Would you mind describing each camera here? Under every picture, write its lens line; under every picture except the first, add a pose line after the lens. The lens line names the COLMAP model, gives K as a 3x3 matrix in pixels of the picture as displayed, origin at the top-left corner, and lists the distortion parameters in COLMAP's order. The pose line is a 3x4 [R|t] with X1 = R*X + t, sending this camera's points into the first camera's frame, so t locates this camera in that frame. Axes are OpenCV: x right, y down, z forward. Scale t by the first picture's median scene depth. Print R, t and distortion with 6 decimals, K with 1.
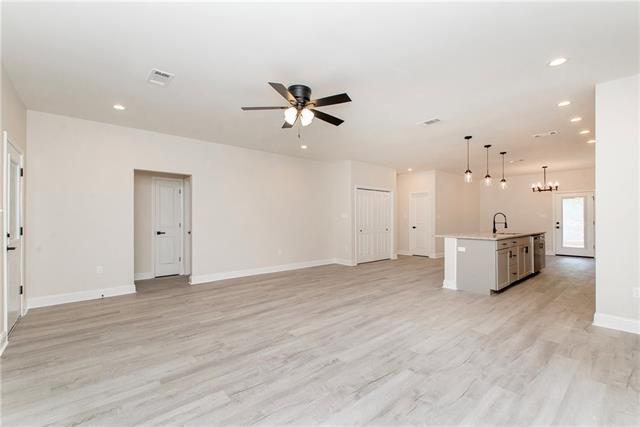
lens RADIAL K [[272.8, 0, 323.0], [0, 272.8, 215.9], [0, 0, 1]] dist [0.009786, -0.004354]
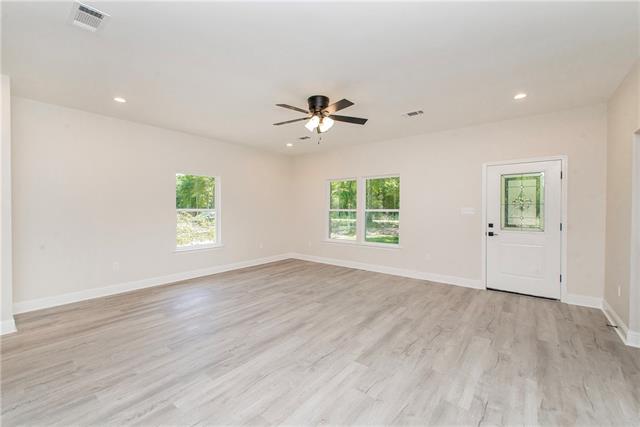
lens RADIAL K [[267.1, 0, 321.9], [0, 267.1, 212.9], [0, 0, 1]] dist [0.016669, 0.000591]
pose [[-0.980943, 0.003765, -0.194257, 0.103546], [0.002607, 0.999977, 0.006216, -0.017396], [0.194276, 0.005592, -0.980931, 1.892521]]
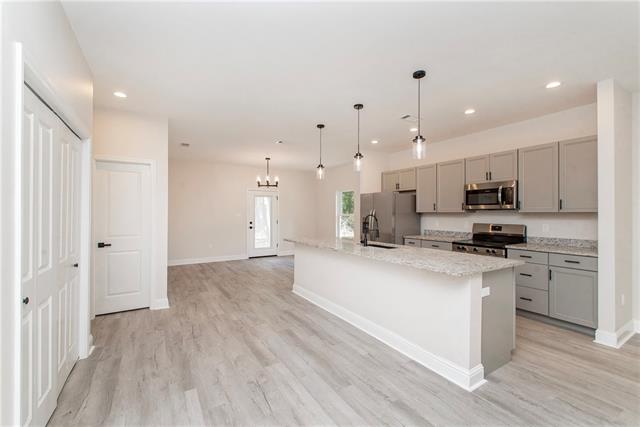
lens RADIAL K [[272.8, 0, 317.9], [0, 272.8, 212.0], [0, 0, 1]] dist [0.009786, -0.004354]
pose [[0.165575, 0.005310, 0.986183, -0.042325], [-0.012045, 0.999922, -0.003362, -0.025036], [-0.986124, -0.011322, 0.165626, 1.614324]]
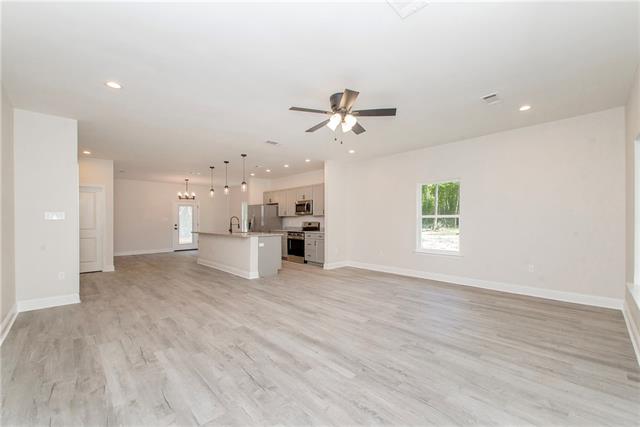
lens RADIAL K [[264.2, 0, 324.6], [0, 264.2, 224.2], [0, 0, 1]] dist [0.009575, -0.000962]
pose [[-0.058322, -0.009881, 0.998249, -1.003481], [-0.007082, 0.999930, 0.009484, 0.012160], [-0.998273, -0.006517, -0.058388, 1.027196]]
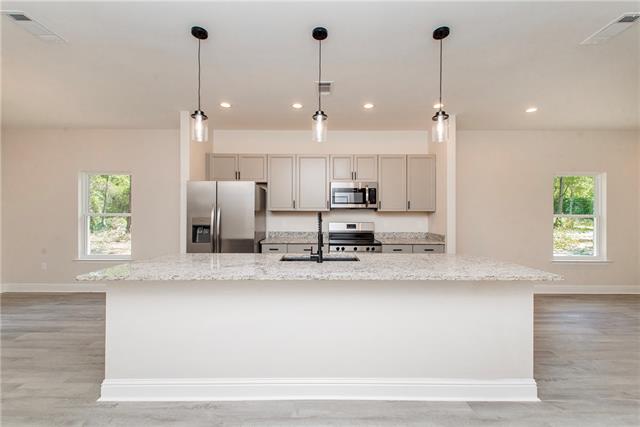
lens RADIAL K [[272.8, 0, 320.8], [0, 272.8, 212.6], [0, 0, 1]] dist [0.009786, -0.004354]
pose [[-0.761533, -0.001000, 0.648125, 0.581419], [-0.010313, 0.999891, -0.010575, -0.015410], [-0.648044, -0.014737, -0.761461, 2.106394]]
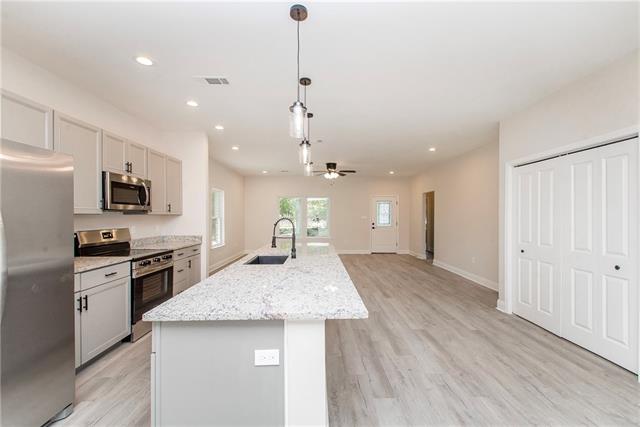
lens RADIAL K [[272.8, 0, 320.8], [0, 272.8, 213.3], [0, 0, 1]] dist [0.009786, -0.004354]
pose [[-0.639325, -0.007524, -0.768900, 1.566923], [0.004560, 0.999897, -0.013576, -0.024297], [0.768923, -0.012185, -0.639225, 2.184857]]
